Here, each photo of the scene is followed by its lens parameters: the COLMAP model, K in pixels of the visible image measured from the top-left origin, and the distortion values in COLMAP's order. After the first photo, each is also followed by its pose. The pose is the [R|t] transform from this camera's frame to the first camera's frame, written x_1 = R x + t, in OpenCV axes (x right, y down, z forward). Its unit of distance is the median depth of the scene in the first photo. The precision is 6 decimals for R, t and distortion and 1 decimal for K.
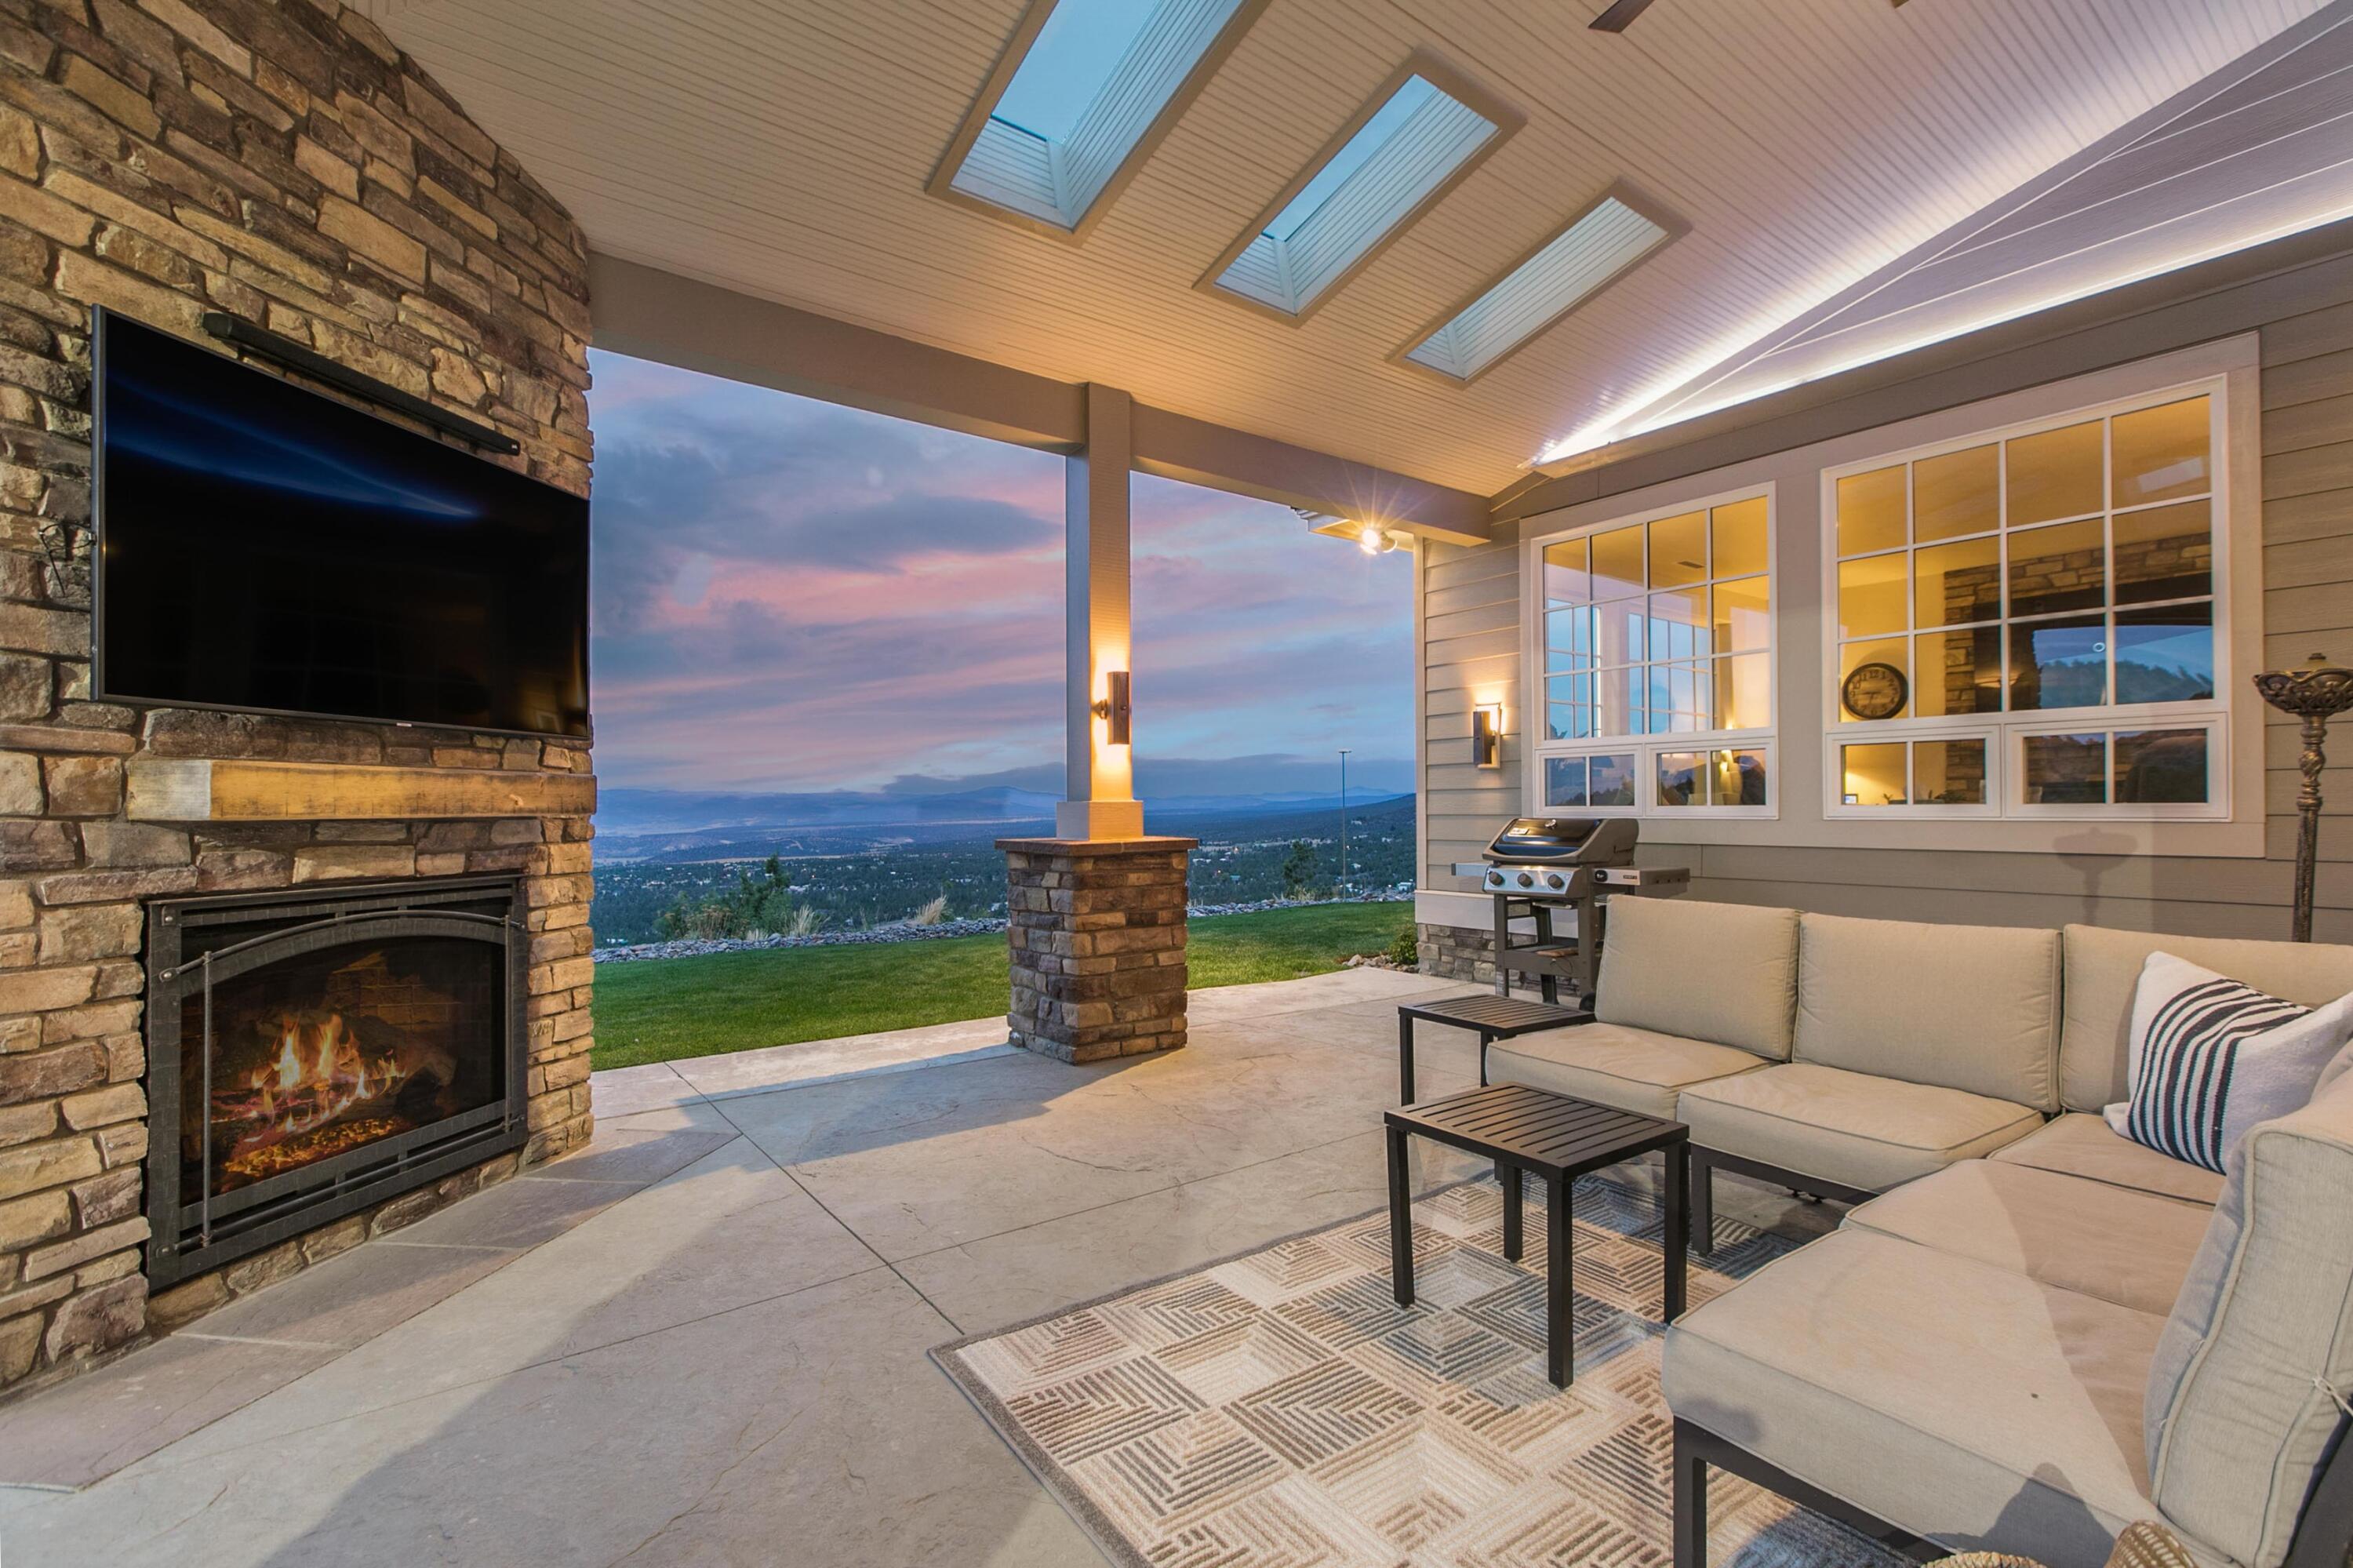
lens RADIAL K [[1061.6, 0, 1188.1], [0, 1061.6, 798.7], [0, 0, 1]] dist [0.002165, -0.000202]
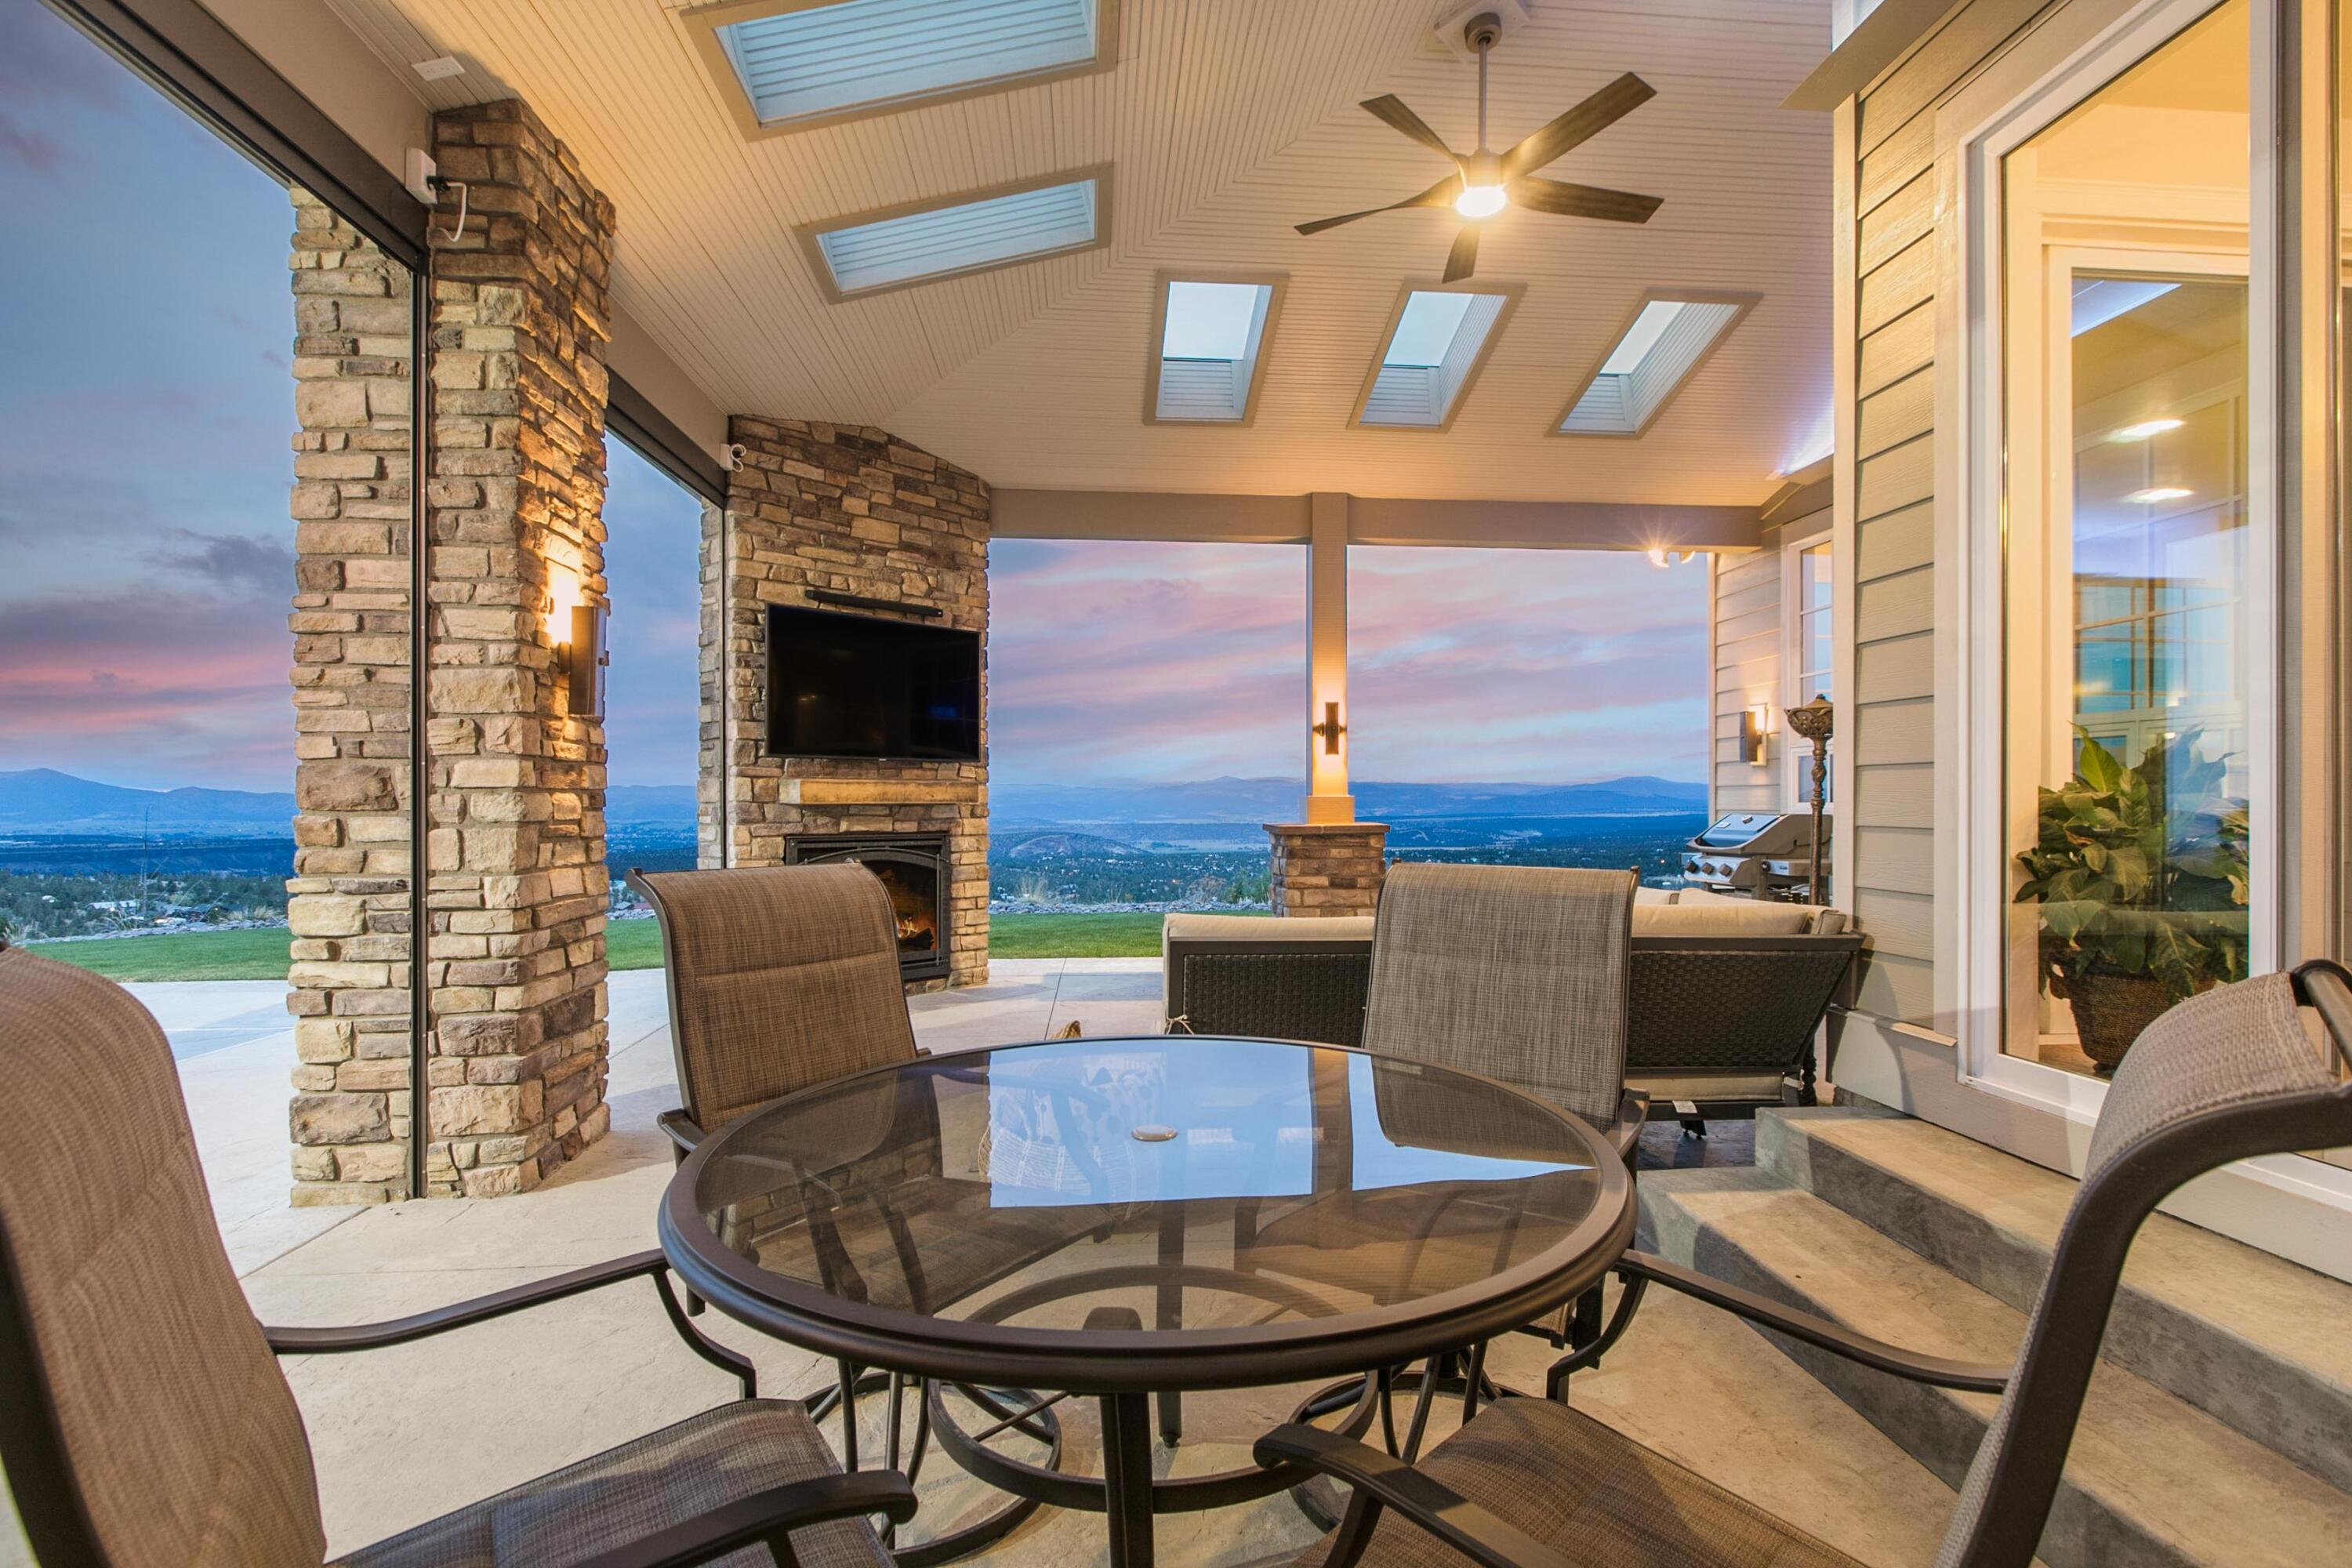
lens RADIAL K [[1114.7, 0, 1185.7], [0, 1114.7, 792.9], [0, 0, 1]] dist [-0.004778, -0.000093]
pose [[0.842583, 0.002877, -0.538559, 0.789094], [-0.001223, 0.999993, 0.003430, -0.009335], [0.538565, -0.002232, 0.842581, -0.445718]]
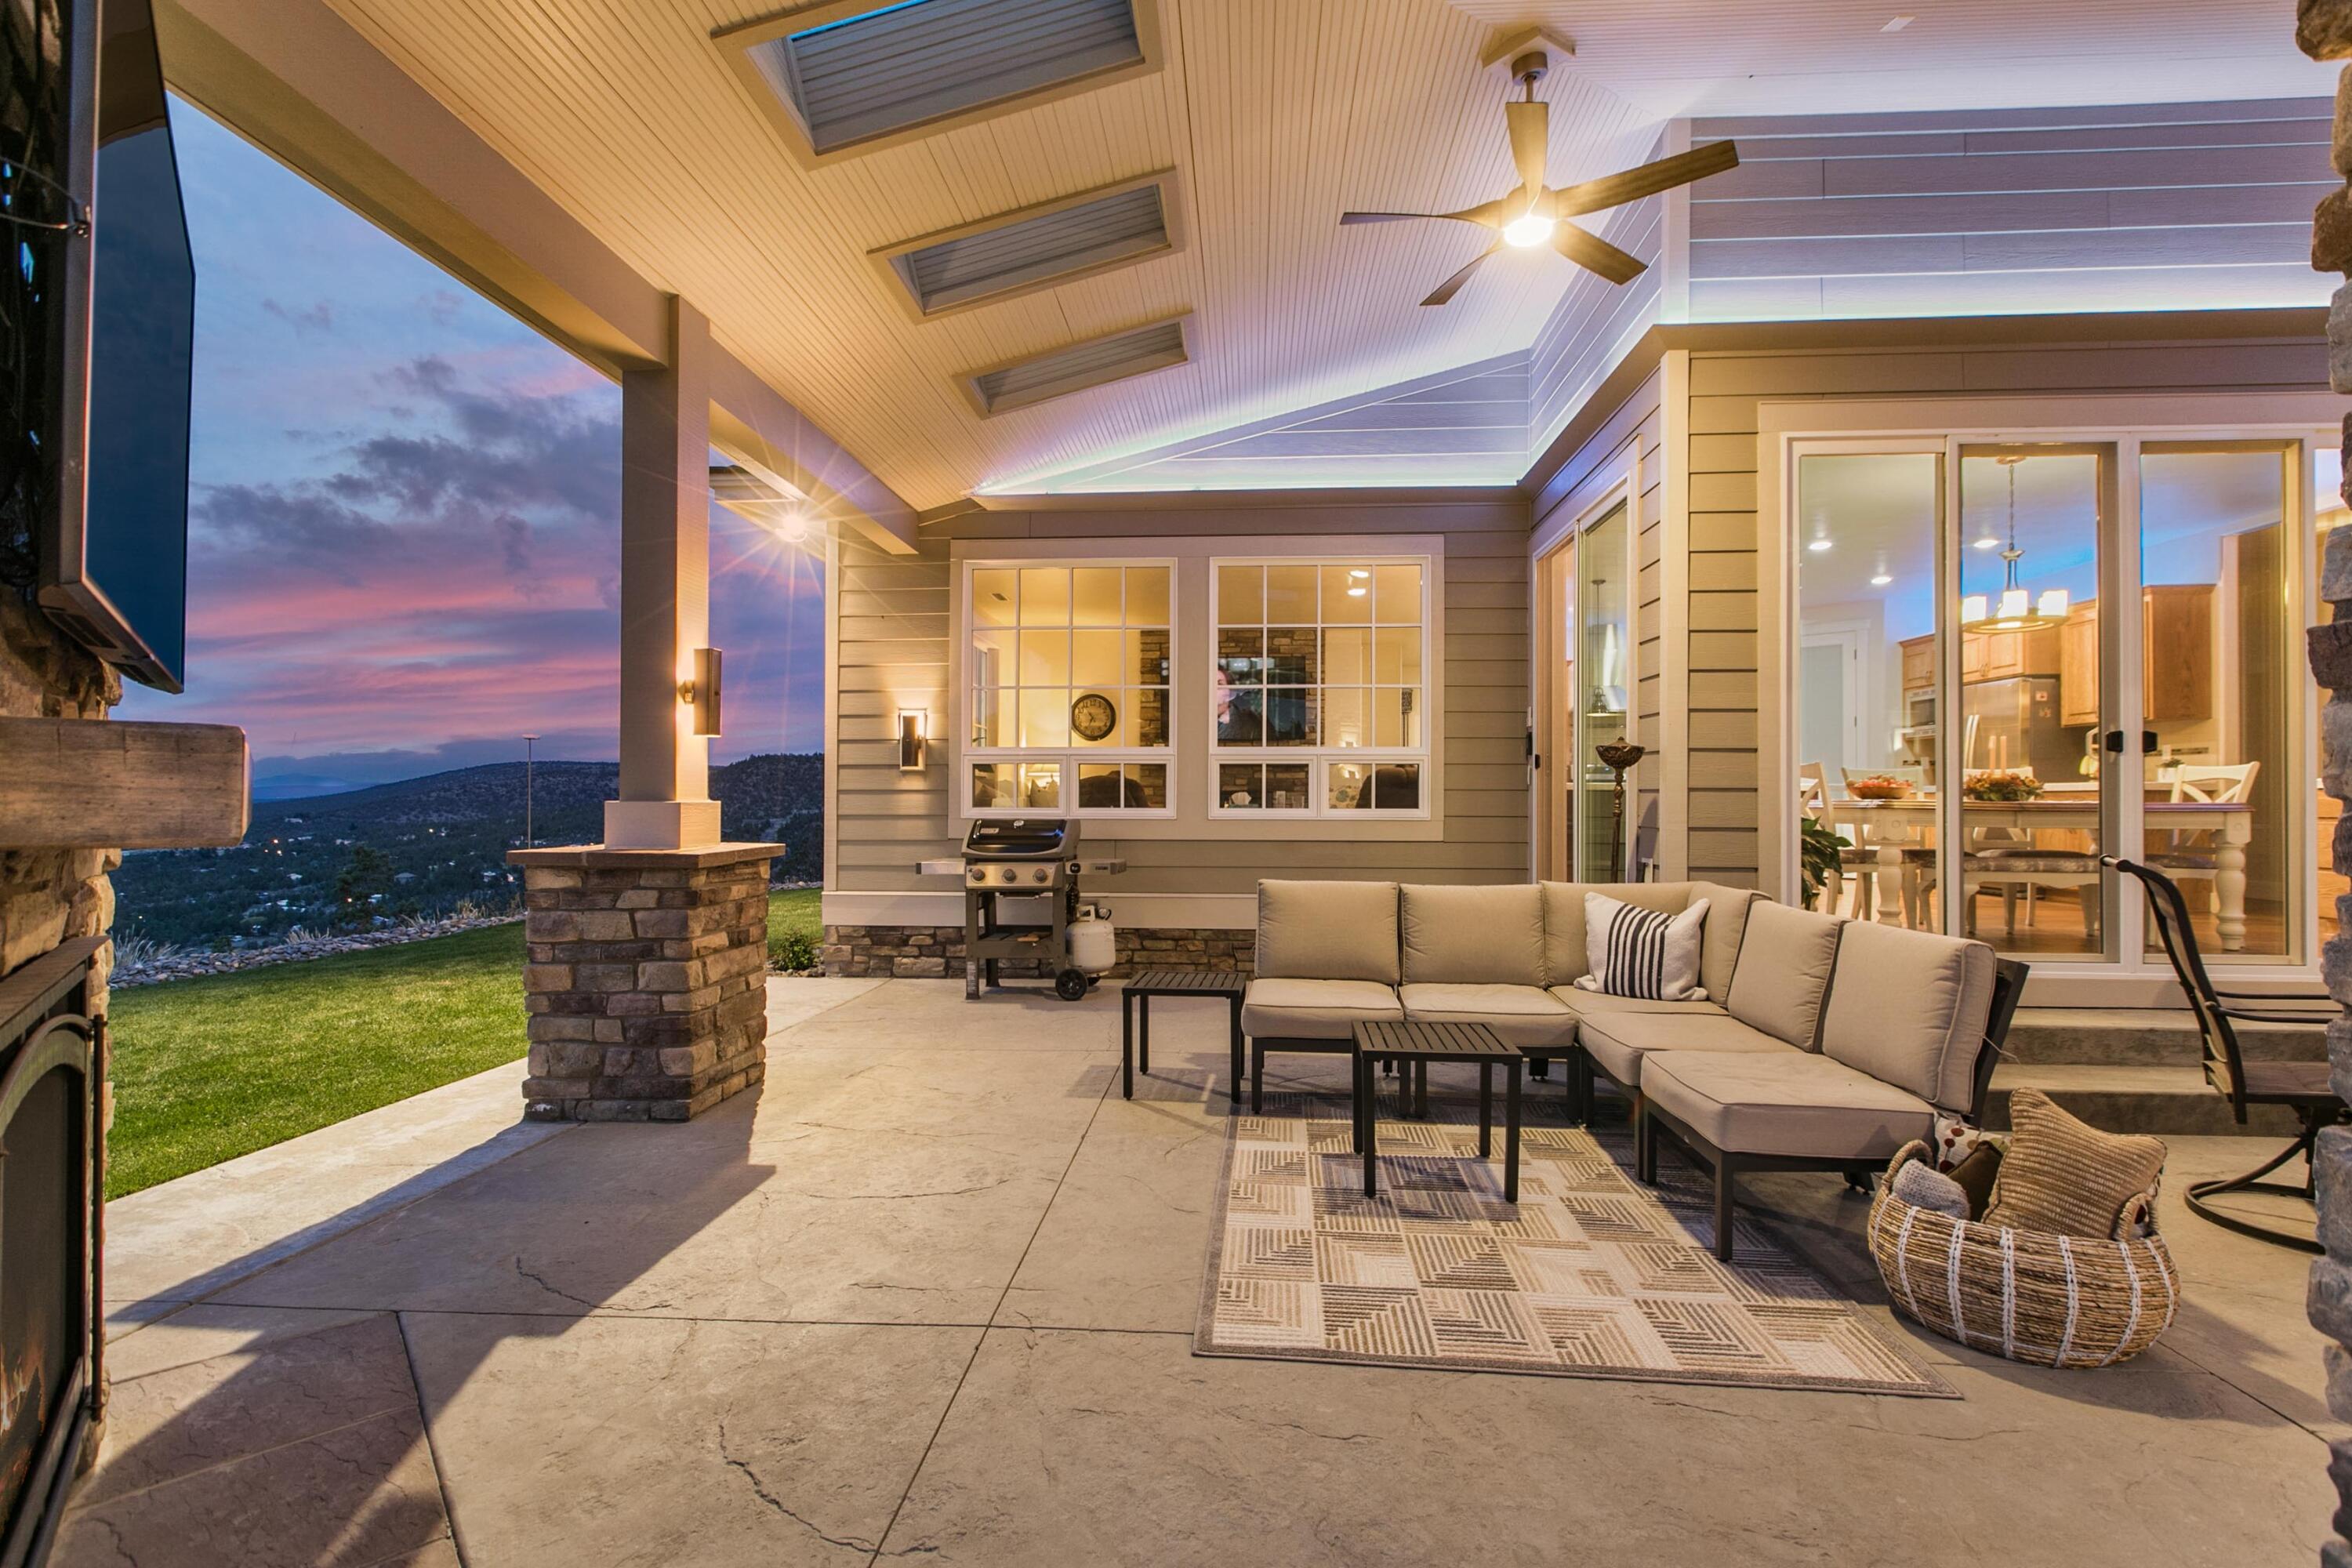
lens RADIAL K [[1061.1, 0, 1193.0], [0, 1061.1, 797.1], [0, 0, 1]] dist [0.002165, -0.000202]
pose [[0.649214, 0.011124, 0.760524, -0.656030], [-0.012847, 0.999911, -0.003659, -0.004914], [-0.760497, -0.007395, 0.649299, 0.223123]]
